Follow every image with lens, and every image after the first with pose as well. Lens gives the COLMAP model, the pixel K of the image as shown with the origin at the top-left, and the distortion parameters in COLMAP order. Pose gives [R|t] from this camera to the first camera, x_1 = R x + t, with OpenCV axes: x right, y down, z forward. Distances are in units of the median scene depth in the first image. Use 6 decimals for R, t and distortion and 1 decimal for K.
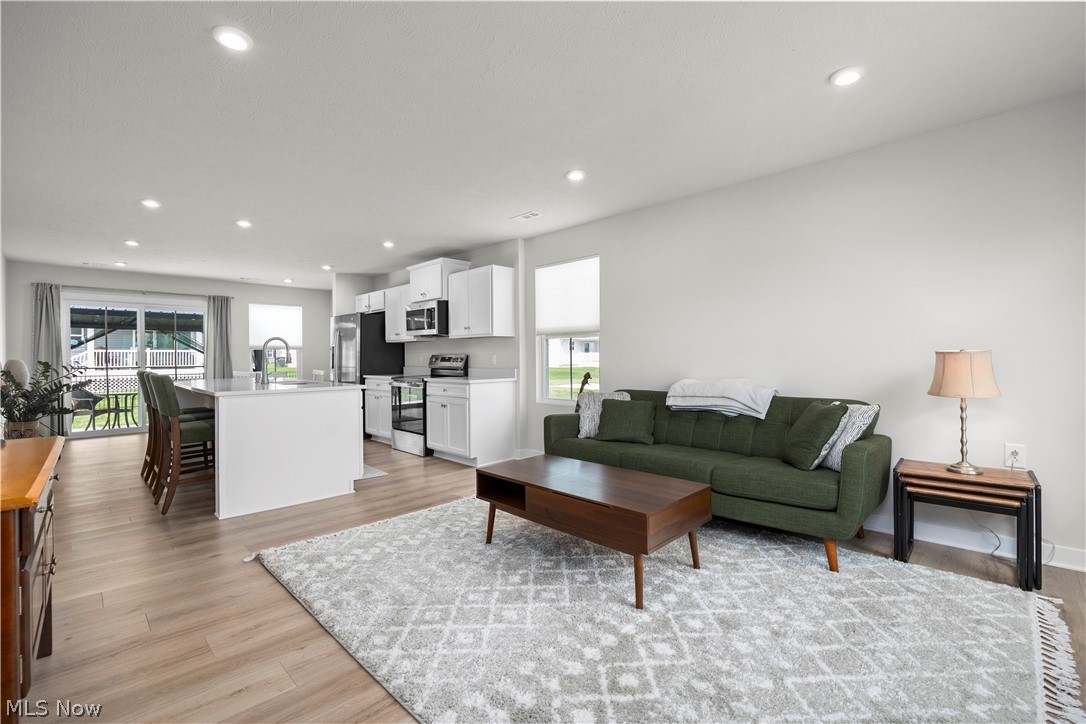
lens RADIAL K [[486.5, 0, 560.3], [0, 486.5, 363.4], [0, 0, 1]] dist [-0.020119, 0.002745]
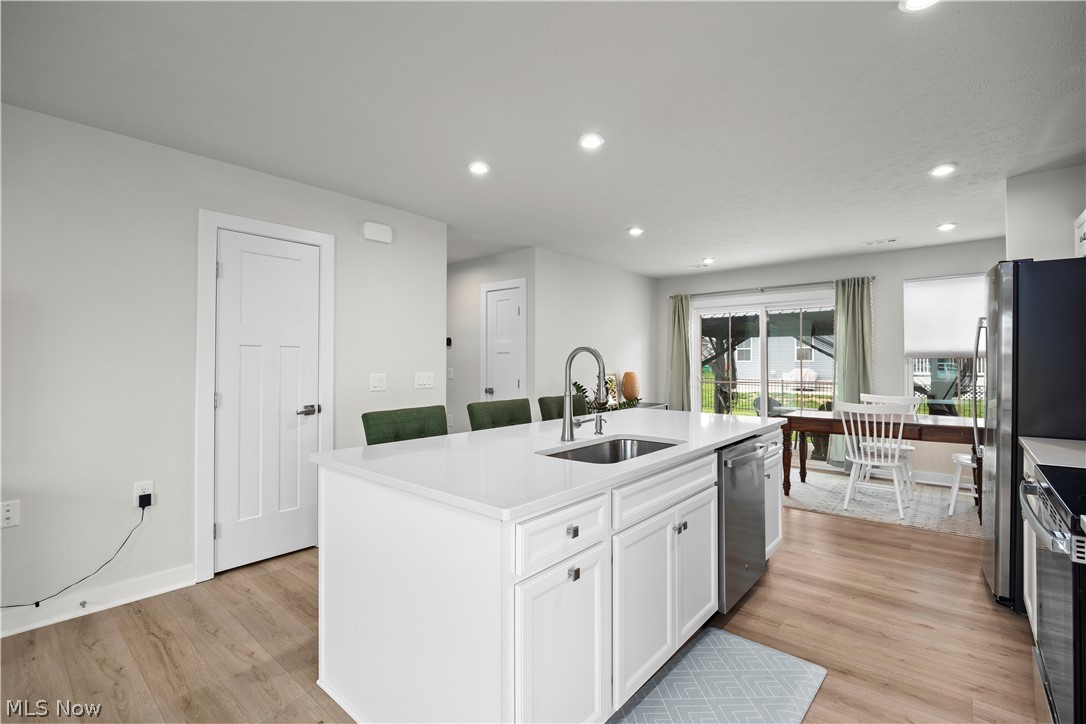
lens RADIAL K [[486.5, 0, 529.8], [0, 486.5, 358.8], [0, 0, 1]] dist [-0.020119, 0.002745]
pose [[0.047140, -0.002535, -0.998885, -0.087632], [-0.011993, 0.999923, -0.003103, -0.030900], [0.998816, 0.012126, 0.047106, 0.752933]]
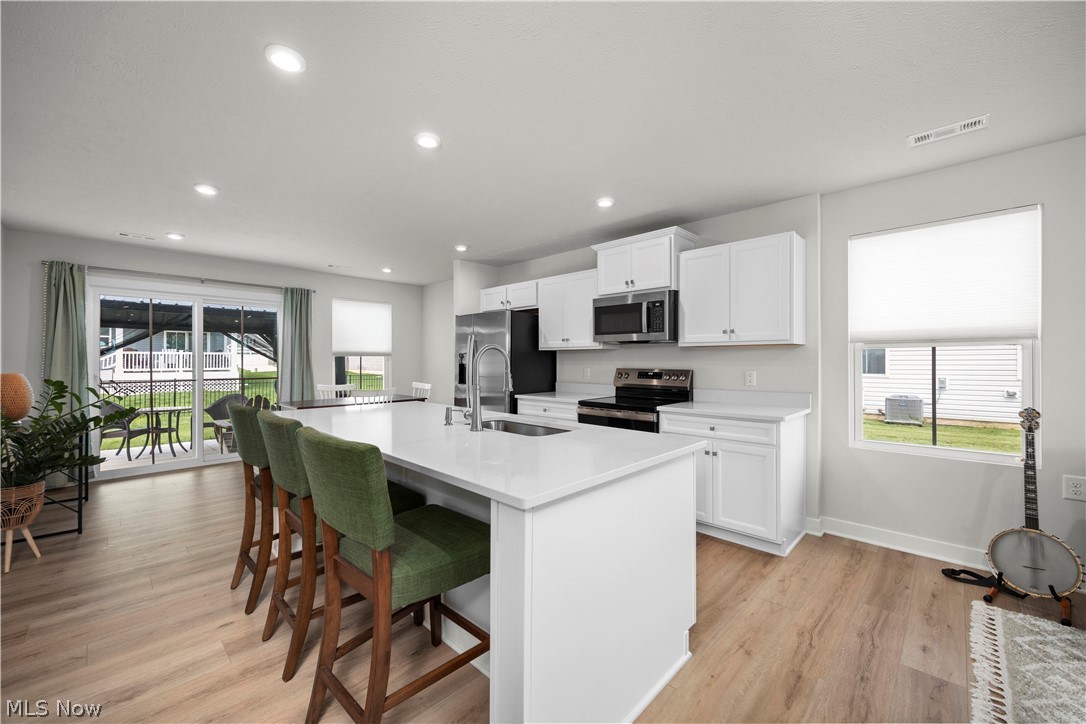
lens RADIAL K [[427.4, 0, 550.8], [0, 427.4, 362.1], [0, 0, 1]] dist [0.000682, -0.000310]
pose [[0.999811, 0.005399, 0.018667, -0.441919], [-0.005303, 0.999973, -0.005169, -0.026464], [-0.018694, 0.005069, 0.999812, 0.423664]]
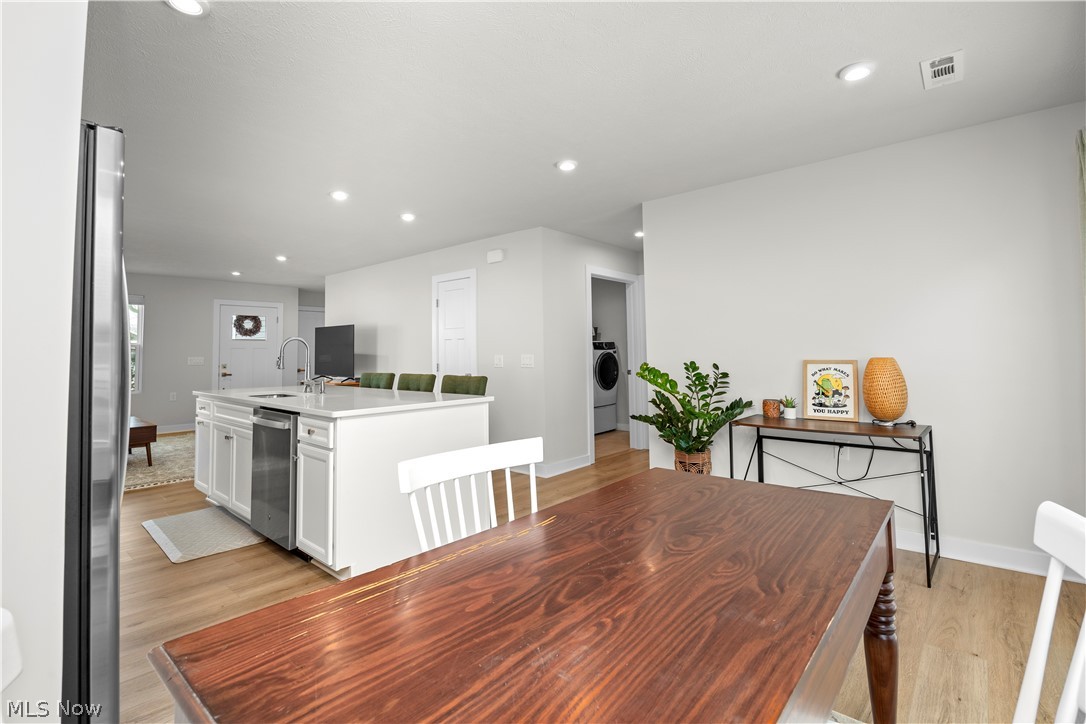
lens RADIAL K [[506.7, 0, 553.0], [0, 506.7, 335.2], [0, 0, 1]] dist [-0.010686, -0.000708]
pose [[-0.997886, 0.013884, -0.063492, -0.807893], [0.015577, 0.999534, -0.026257, -0.021264], [0.063098, -0.027191, -0.997637, 1.563761]]
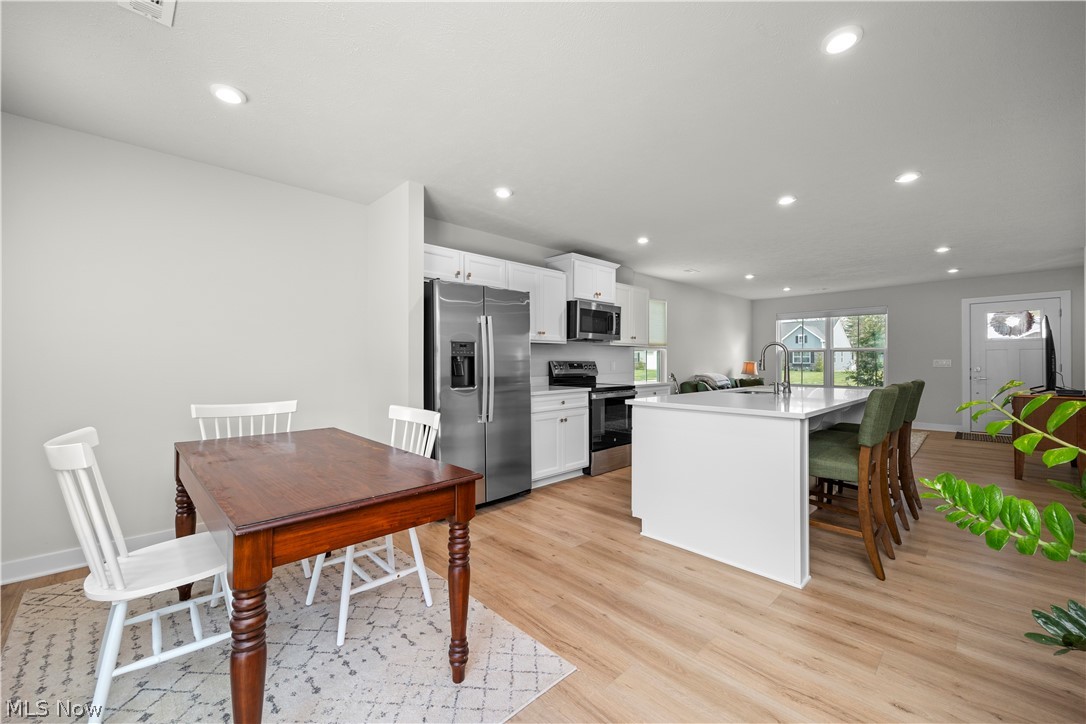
lens RADIAL K [[427.4, 0, 542.9], [0, 427.4, 362.3], [0, 0, 1]] dist [0.000682, -0.000310]
pose [[0.034961, 0.005030, 0.999376, -1.171110], [0.013714, 0.999891, -0.005512, -0.013048], [-0.999295, 0.013898, 0.034888, 1.163750]]
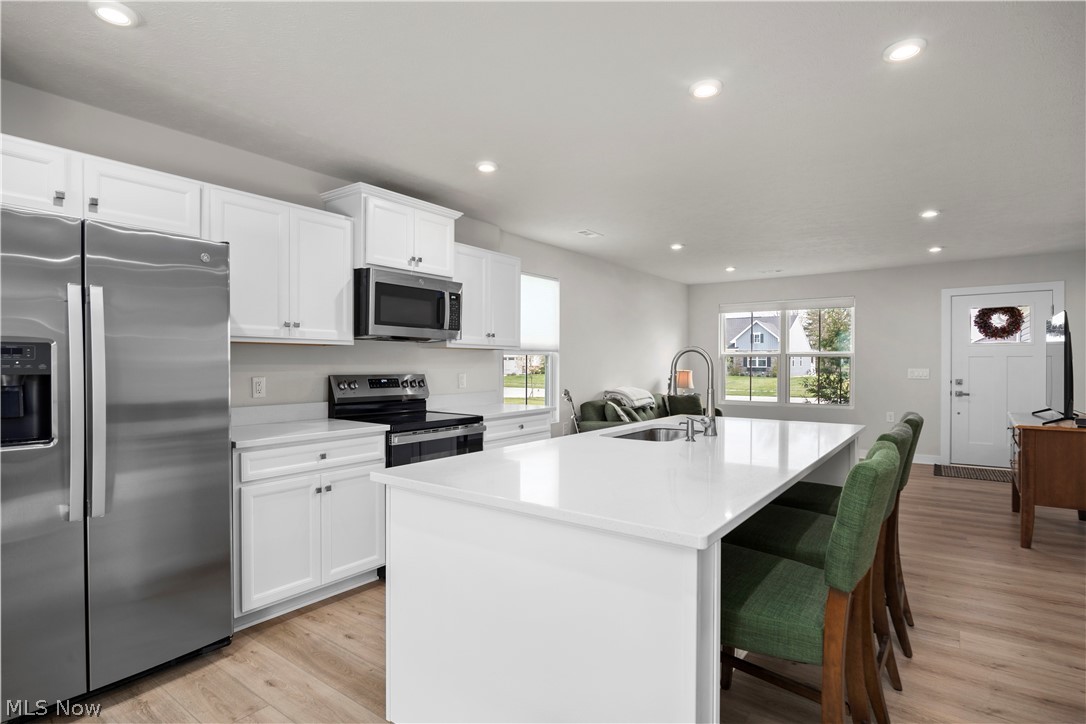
lens RADIAL K [[549.9, 0, 544.6], [0, 549.9, 368.3], [0, 0, 1]] dist [-0.006283, -0.001836]
pose [[-0.137740, -0.001808, 0.990467, -0.961919], [0.011916, 0.999923, 0.003482, -0.027364], [-0.990397, 0.012282, -0.137708, 1.022944]]
